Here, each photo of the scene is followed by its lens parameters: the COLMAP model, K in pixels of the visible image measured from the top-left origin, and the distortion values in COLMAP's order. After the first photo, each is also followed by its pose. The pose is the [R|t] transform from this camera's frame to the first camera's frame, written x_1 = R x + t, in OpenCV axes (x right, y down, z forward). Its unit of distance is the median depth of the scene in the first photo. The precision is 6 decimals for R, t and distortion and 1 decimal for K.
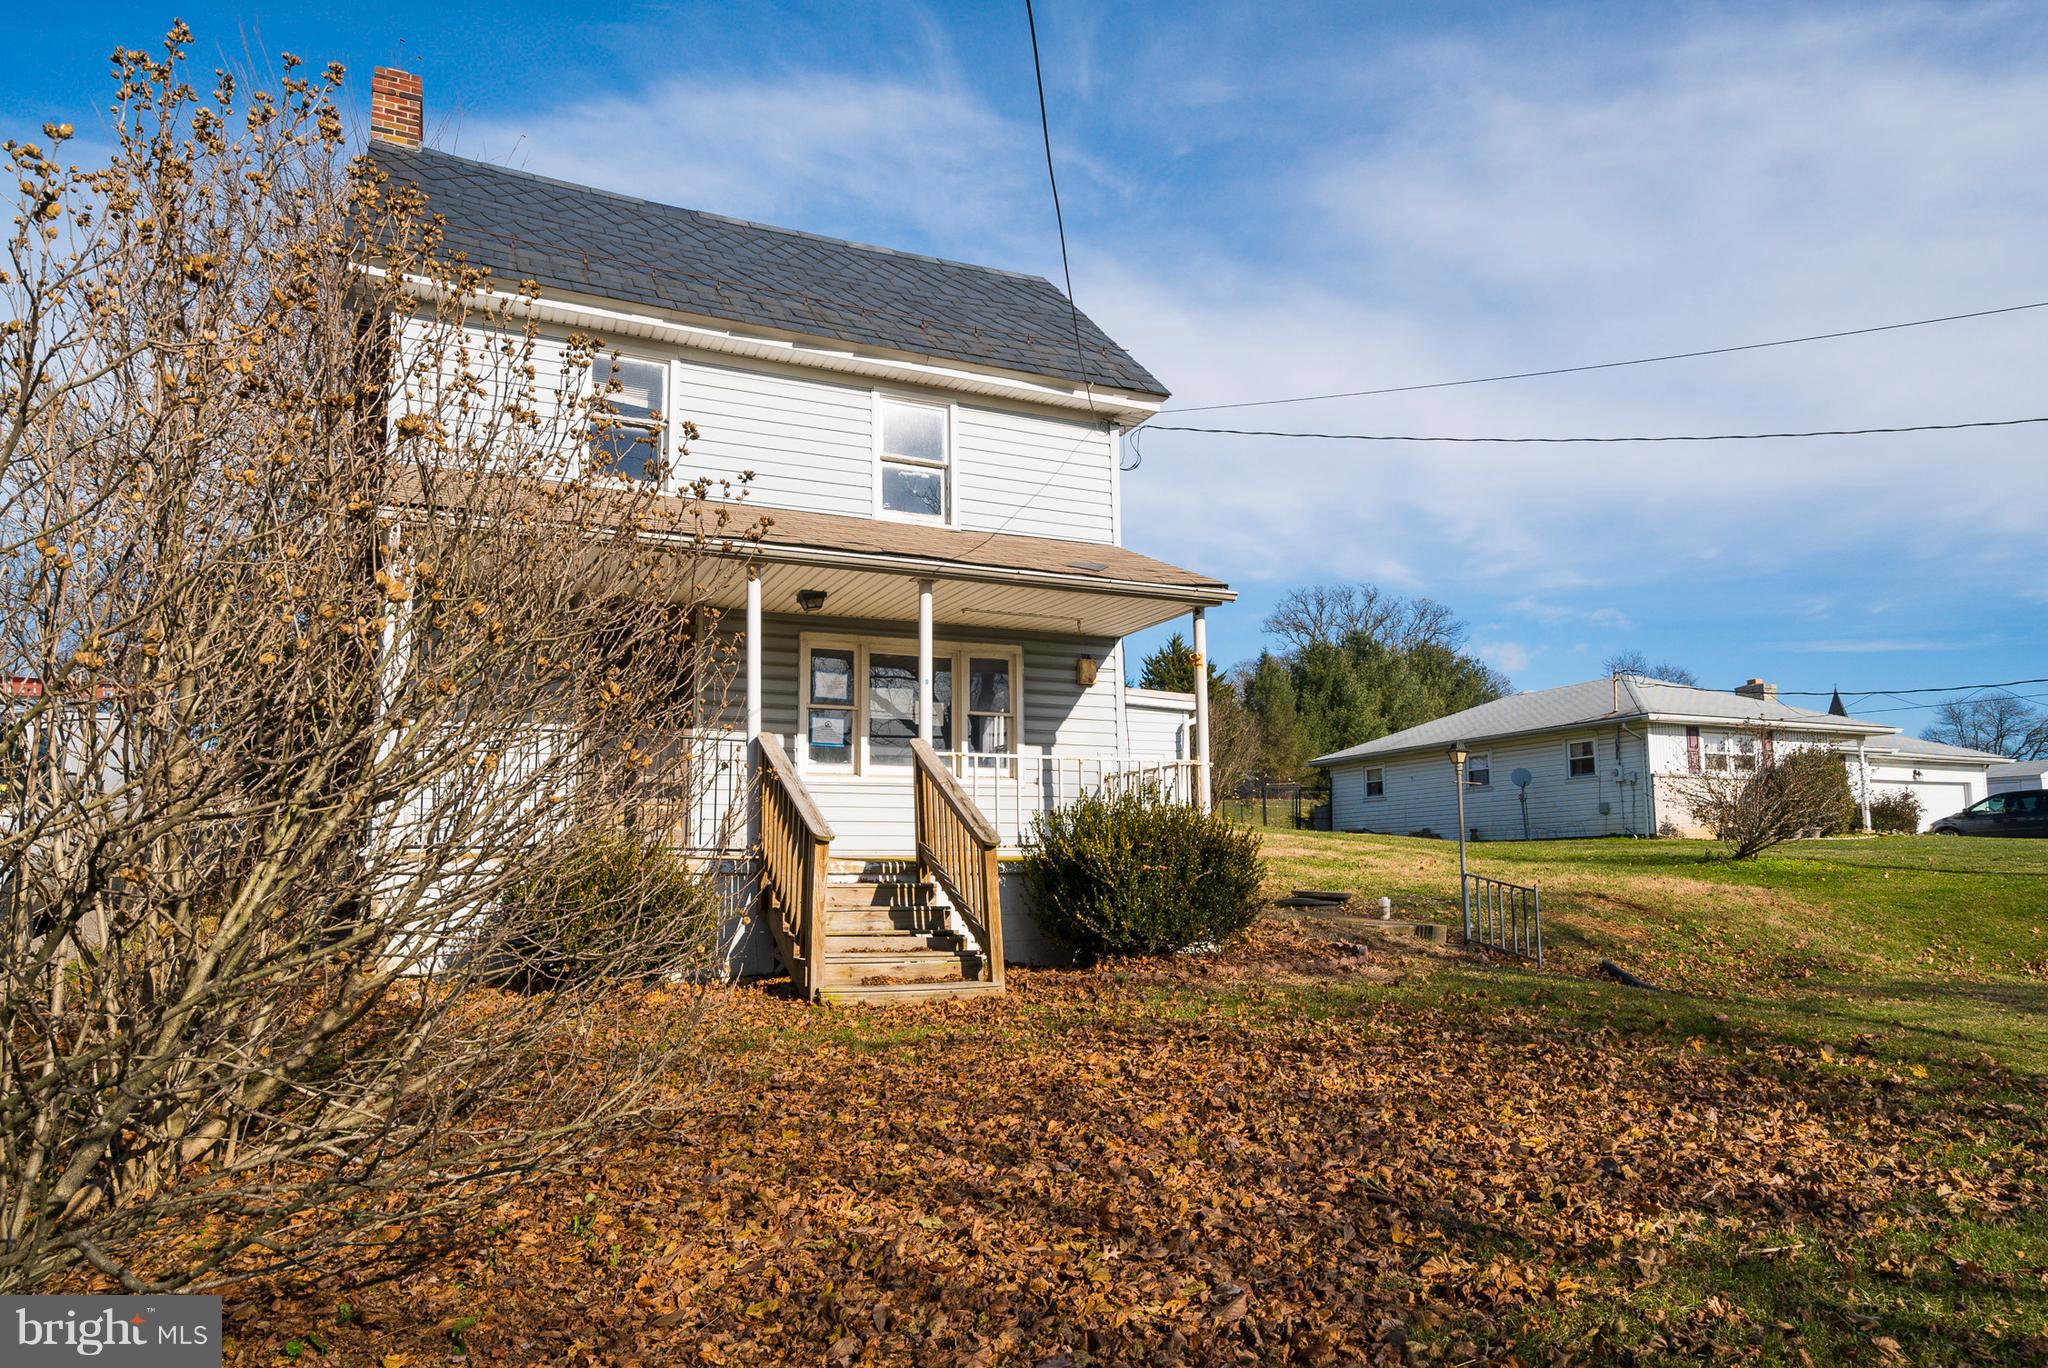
lens RADIAL K [[1338.4, 0, 1013.6], [0, 1338.4, 727.4], [0, 0, 1]] dist [0.000372, -0.000439]
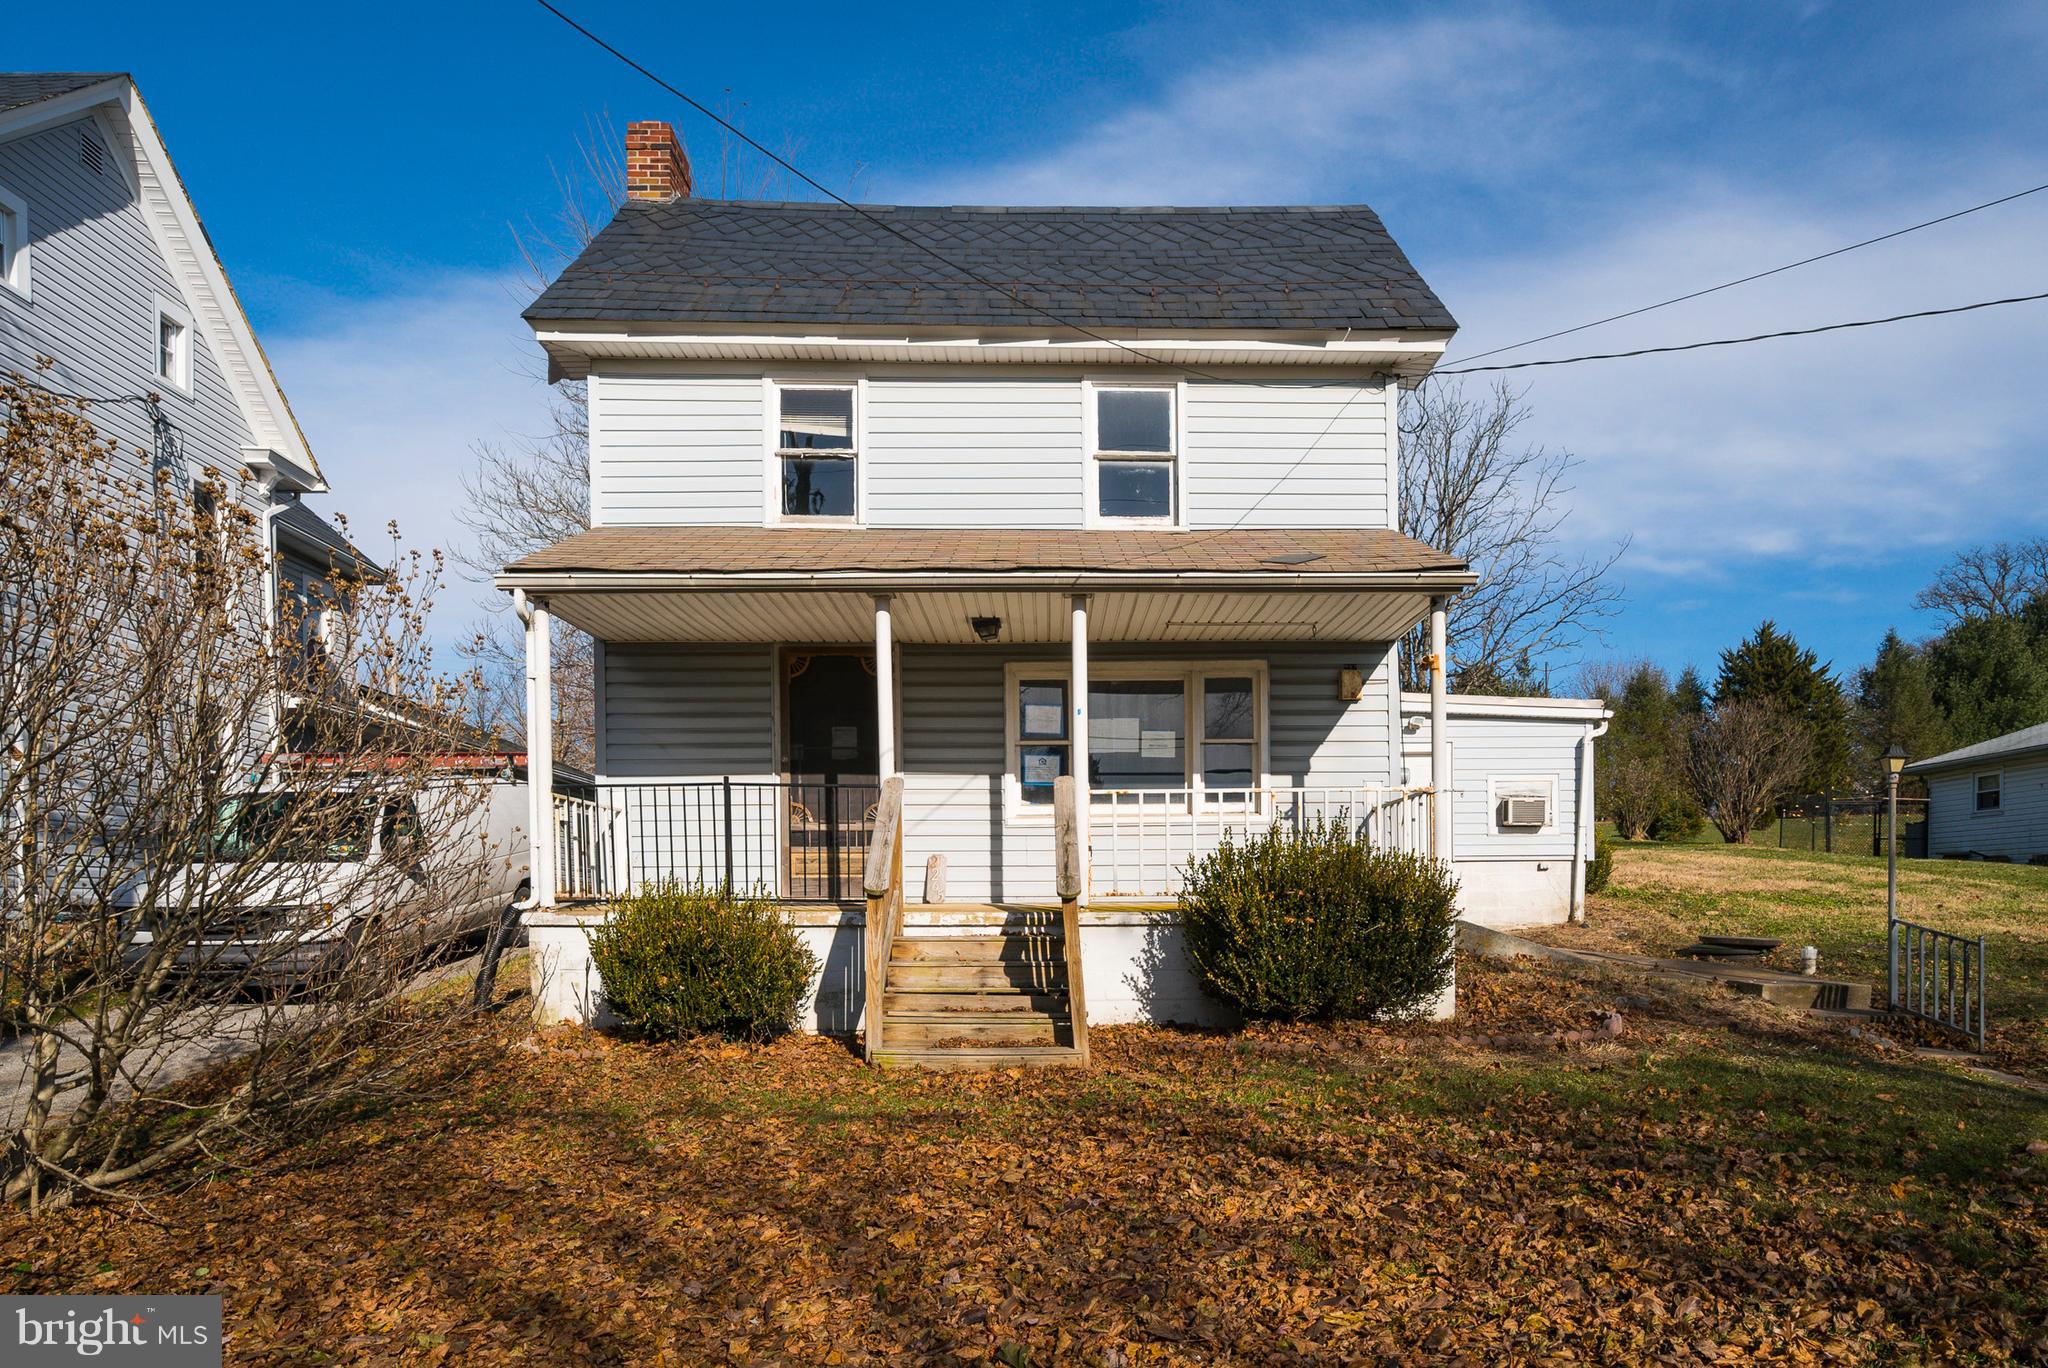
lens RADIAL K [[1327.6, 0, 1032.0], [0, 1327.6, 935.7], [0, 0, 1]] dist [-0.005327, 0.006770]
pose [[0.917837, 0.008465, -0.396867, 0.208388], [0.045629, 0.990896, 0.126663, 0.000284], [0.394326, -0.134365, 0.909095, 0.133061]]
